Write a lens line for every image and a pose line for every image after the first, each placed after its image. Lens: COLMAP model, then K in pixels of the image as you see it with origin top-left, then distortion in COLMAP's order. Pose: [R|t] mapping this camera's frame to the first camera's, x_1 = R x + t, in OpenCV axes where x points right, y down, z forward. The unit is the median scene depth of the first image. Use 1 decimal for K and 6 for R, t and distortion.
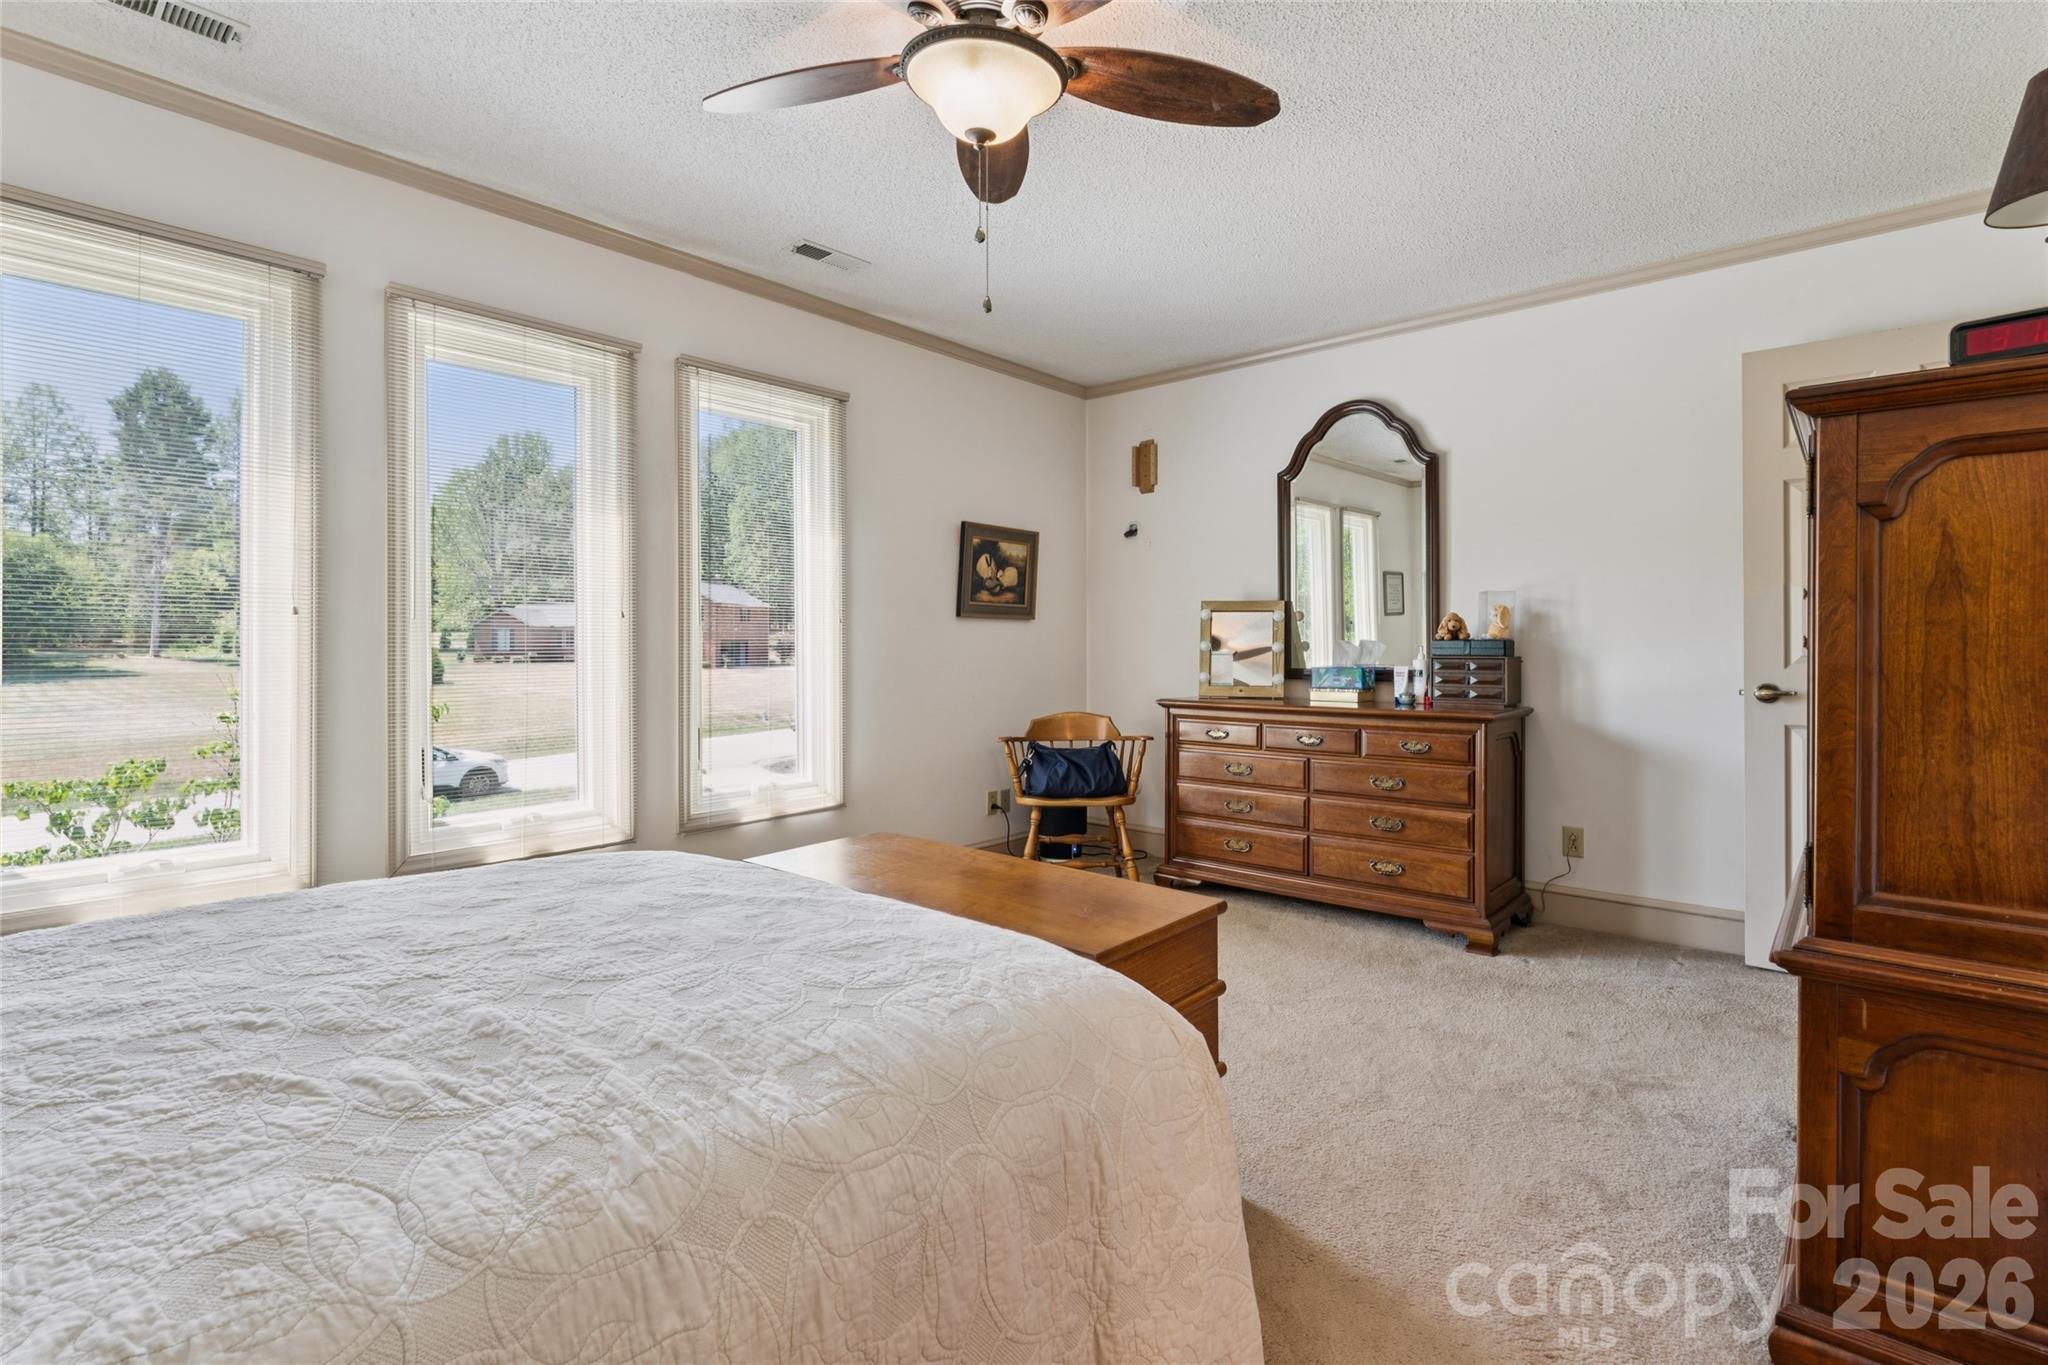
lens RADIAL K [[960.3, 0, 1002.6], [0, 960.3, 648.7], [0, 0, 1]] dist [-0.003323, 0.001308]
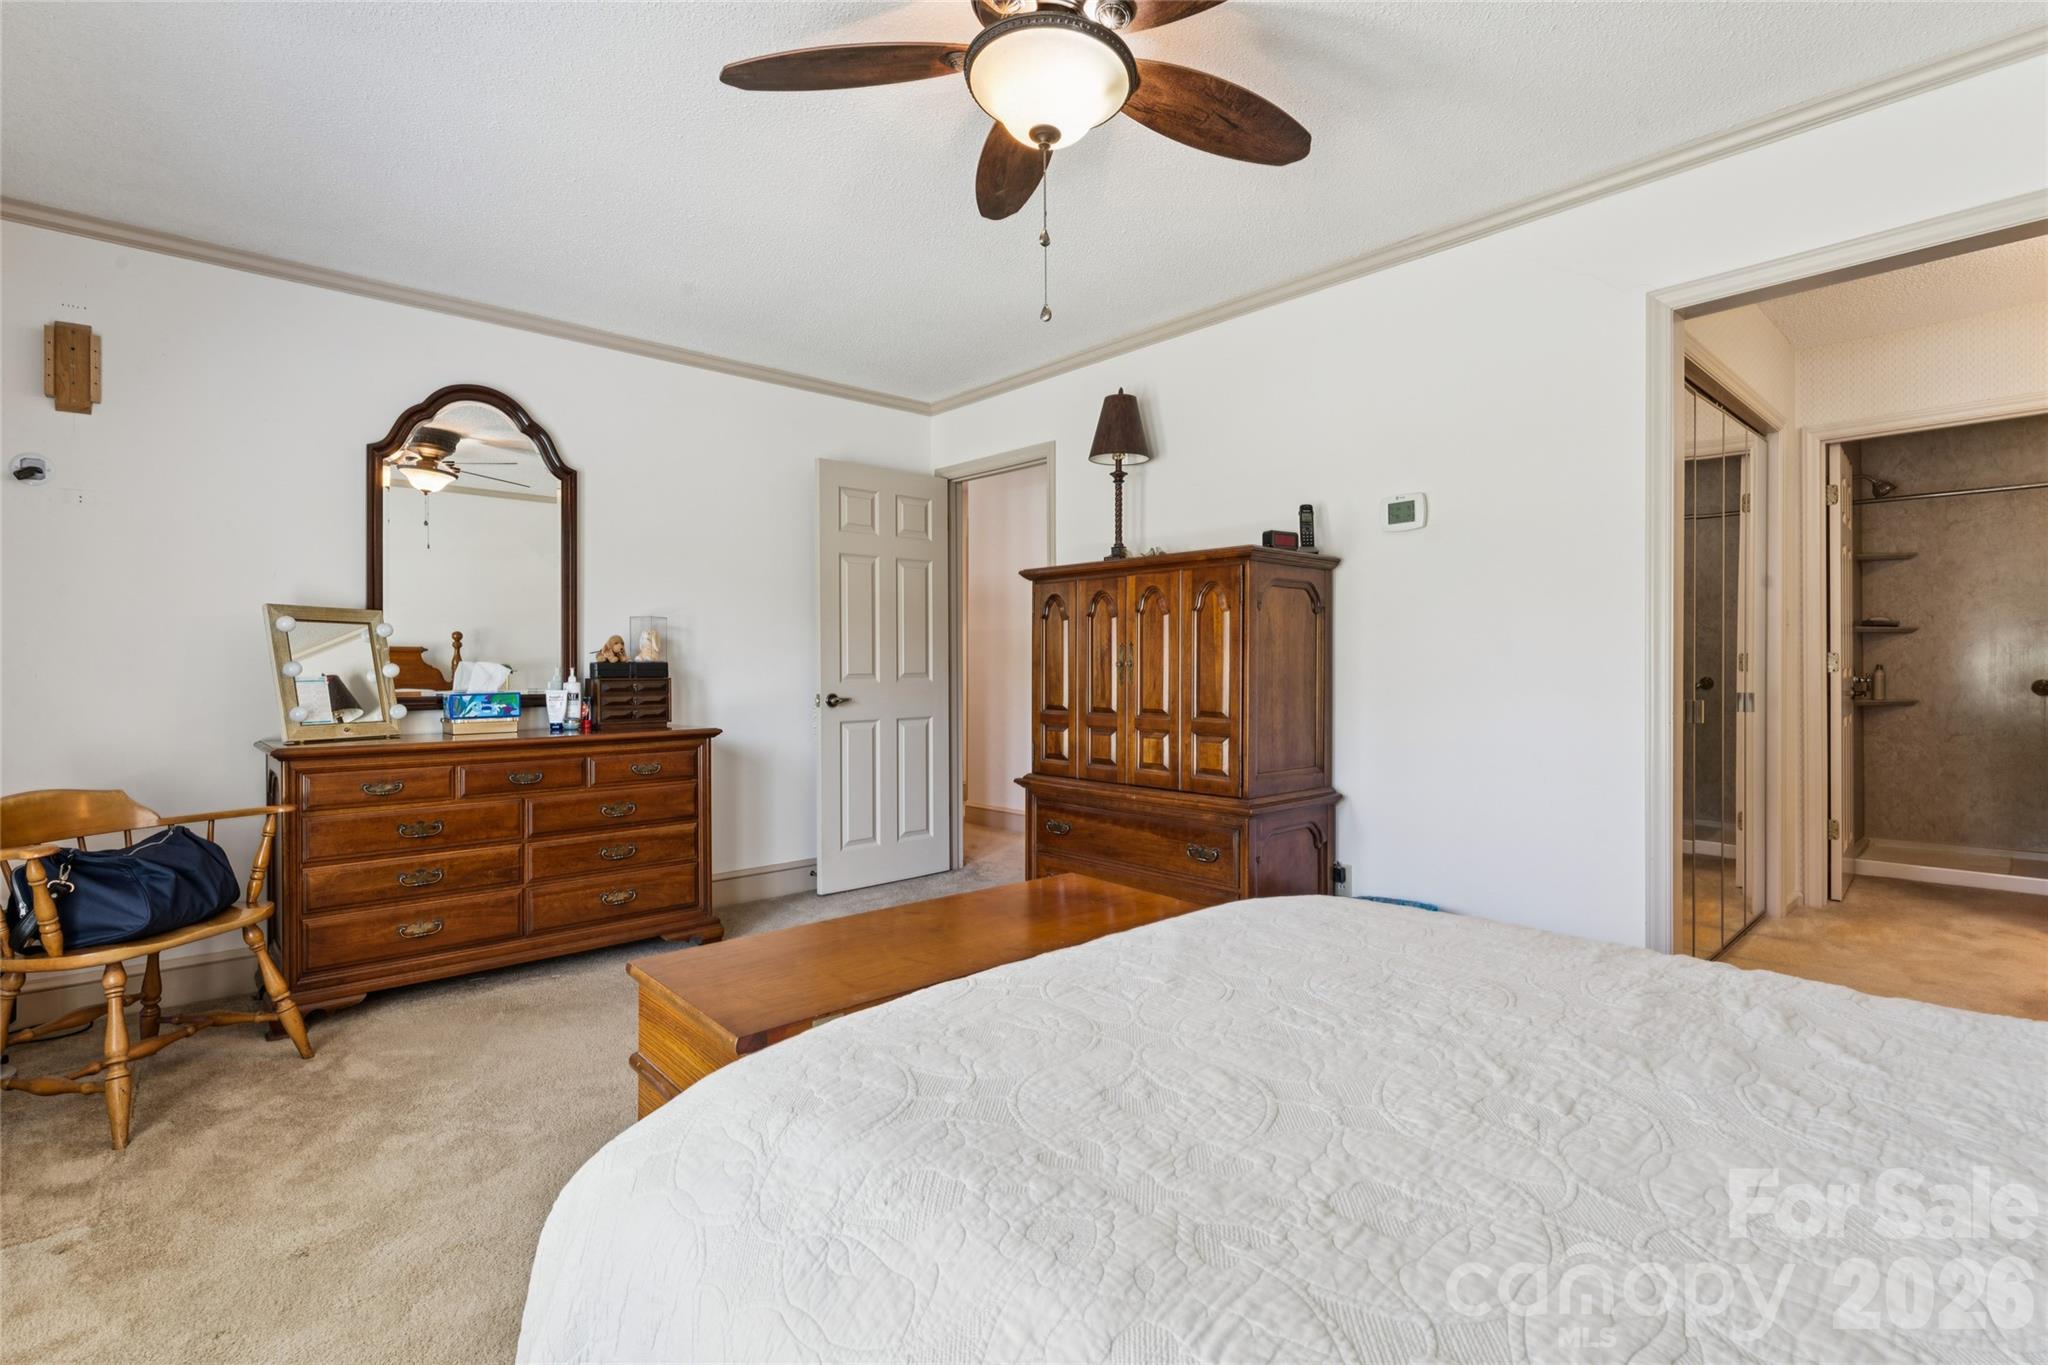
lens RADIAL K [[960.3, 0, 1029.5], [0, 960.3, 670.3], [0, 0, 1]] dist [-0.003323, 0.001308]
pose [[0.103579, -0.002528, 0.994618, -0.504003], [0.007489, 0.999970, 0.001762, 0.000651], [-0.994593, 0.007267, 0.103595, 0.470080]]
